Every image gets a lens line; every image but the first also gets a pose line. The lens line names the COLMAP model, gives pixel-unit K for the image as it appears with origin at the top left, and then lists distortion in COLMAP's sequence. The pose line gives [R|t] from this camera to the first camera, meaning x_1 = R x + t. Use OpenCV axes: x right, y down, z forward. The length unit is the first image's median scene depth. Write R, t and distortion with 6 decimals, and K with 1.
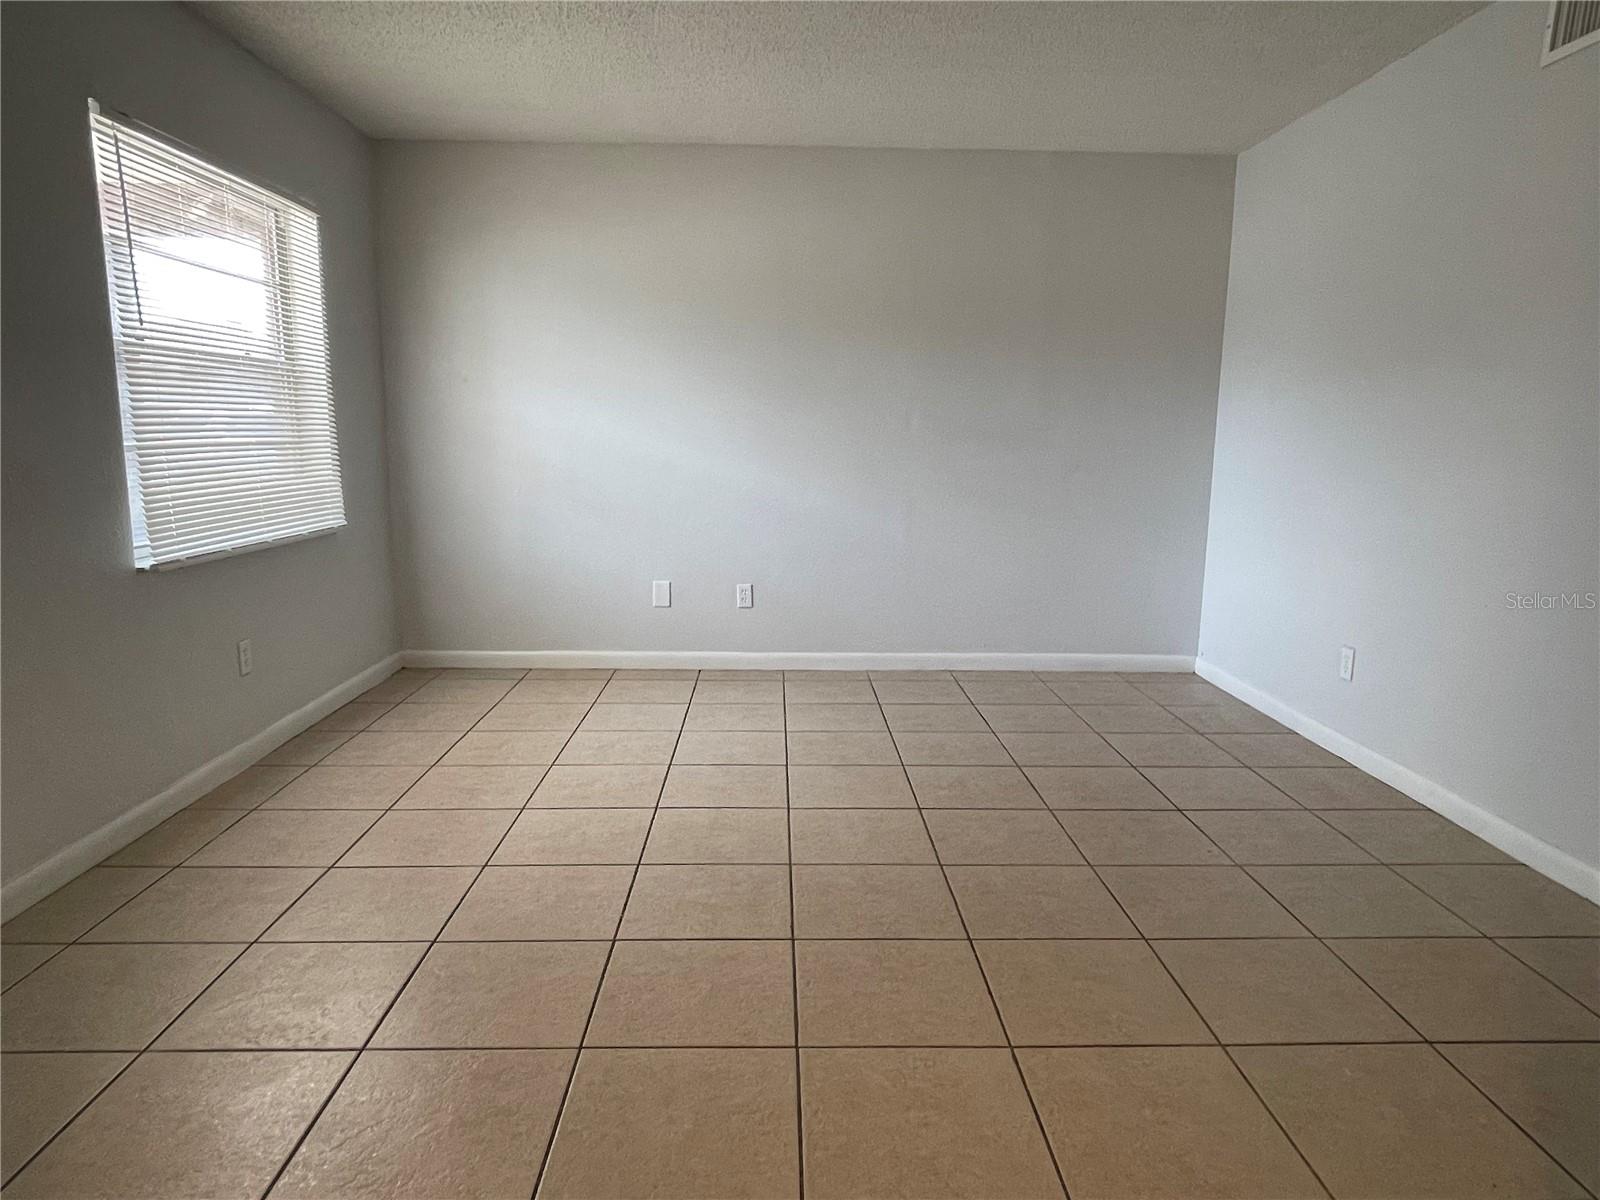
lens RADIAL K [[1003.9, 0, 800.0], [0, 1003.9, 600.0], [0, 0, 1]] dist [-0.003378, -0.001960]
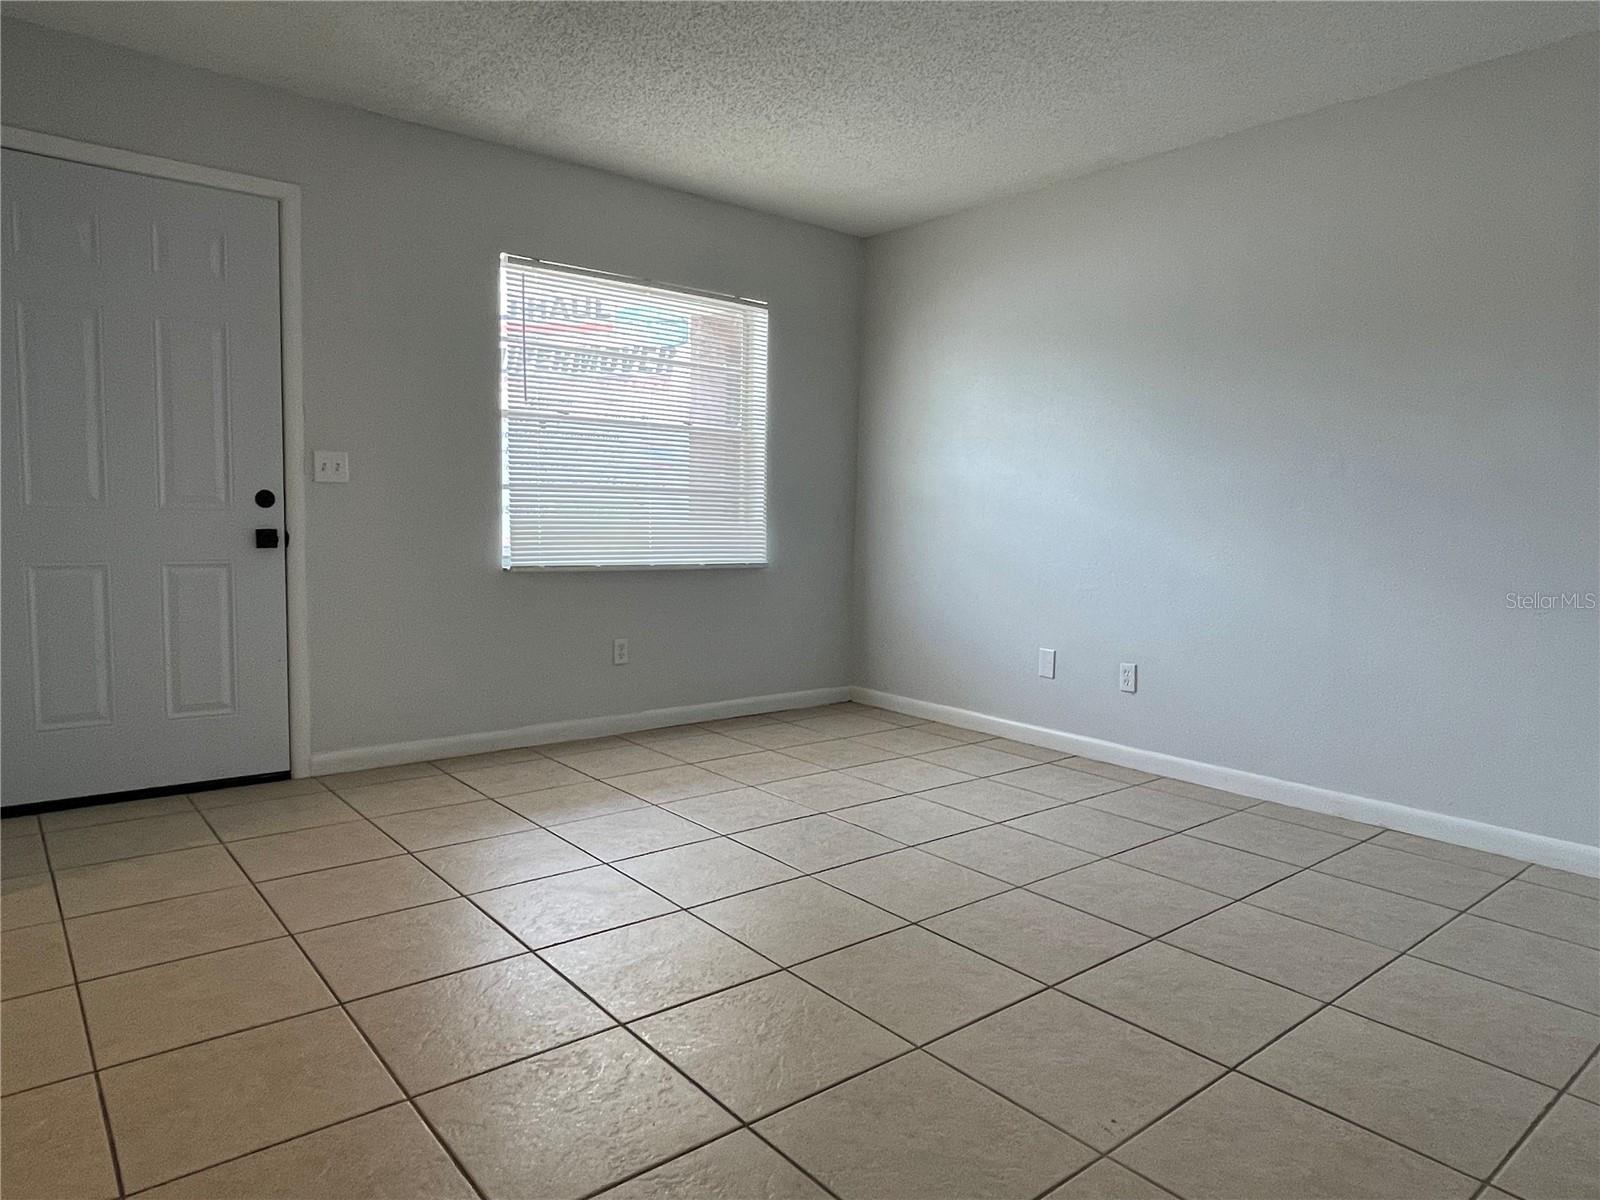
lens RADIAL K [[1003.9, 0, 800.0], [0, 1003.9, 600.0], [0, 0, 1]] dist [-0.003378, -0.001960]
pose [[0.621885, 0.074744, -0.779534, 0.501397], [-0.146110, 0.989030, -0.021730, -0.012045], [0.769358, 0.127411, 0.625983, 0.301888]]
